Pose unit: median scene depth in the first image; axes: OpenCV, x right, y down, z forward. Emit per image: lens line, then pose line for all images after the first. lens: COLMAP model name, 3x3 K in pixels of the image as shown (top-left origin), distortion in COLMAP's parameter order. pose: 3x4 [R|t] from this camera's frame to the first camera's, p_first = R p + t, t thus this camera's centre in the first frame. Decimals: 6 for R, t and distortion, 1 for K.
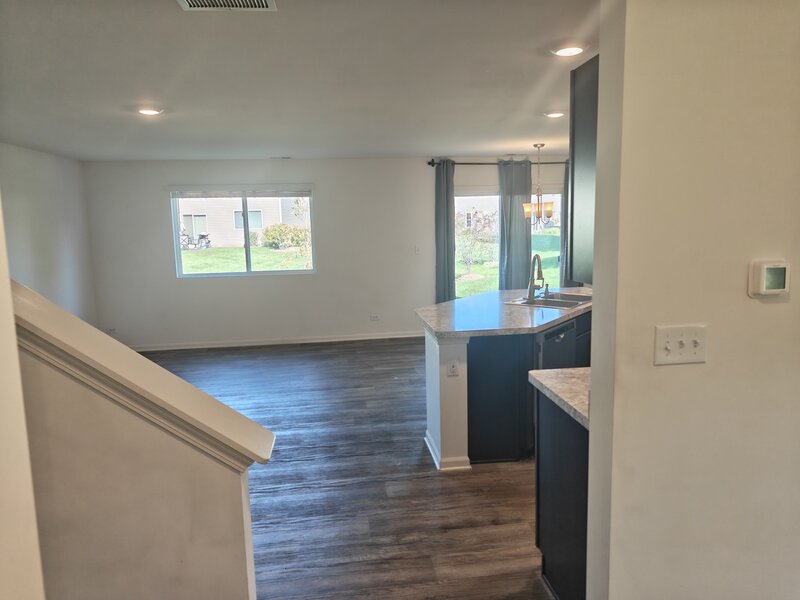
lens RADIAL K [[552.0, 0, 397.8], [0, 552.0, 287.7], [0, 0, 1]] dist [0.001531, 0.001726]
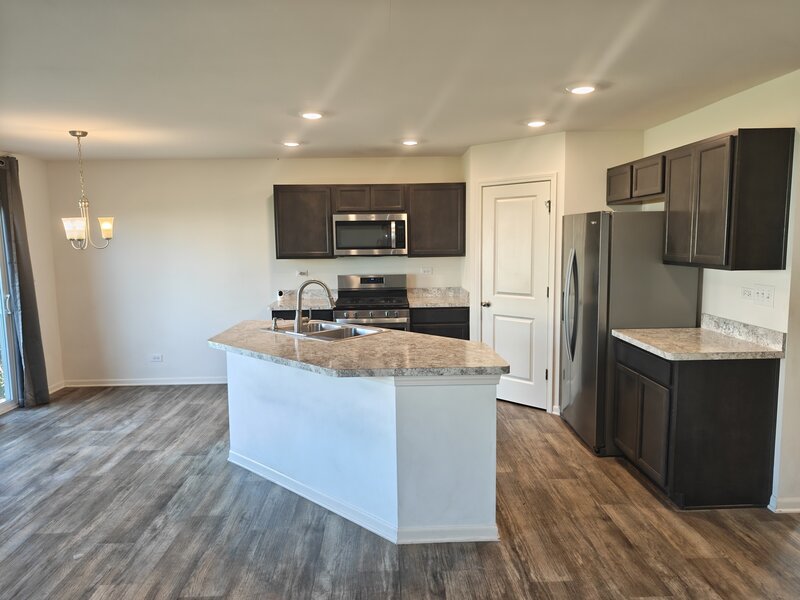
lens RADIAL K [[552.0, 0, 400.3], [0, 552.0, 298.2], [0, 0, 1]] dist [0.001531, 0.001726]
pose [[0.093050, -0.089777, 0.991606, -0.464522], [0.133569, 0.988050, 0.076921, -0.066436], [-0.986662, 0.125290, 0.103929, 0.657851]]
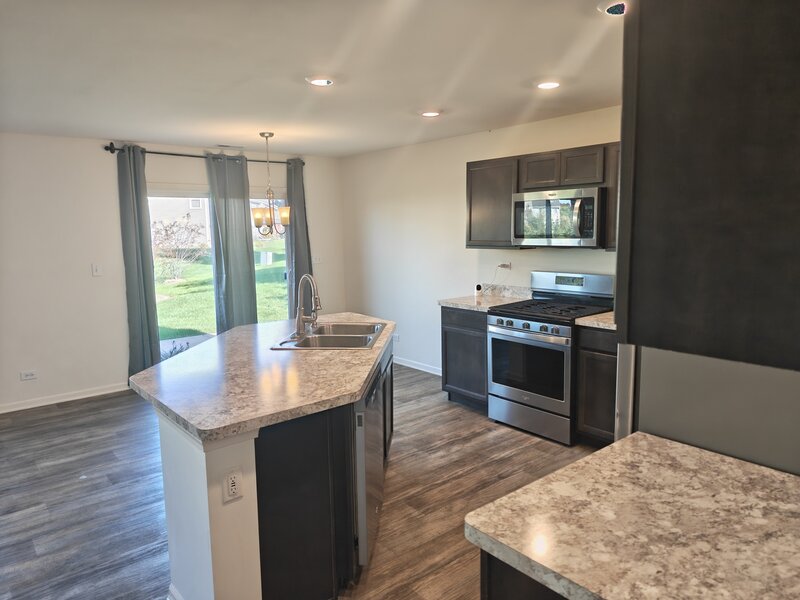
lens RADIAL K [[552.0, 0, 402.9], [0, 552.0, 296.9], [0, 0, 1]] dist [0.001531, 0.001726]
pose [[0.835740, -0.060544, 0.545777, -0.031393], [0.064256, 0.997858, 0.012300, -0.026822], [-0.545353, 0.024789, 0.837840, 0.277015]]
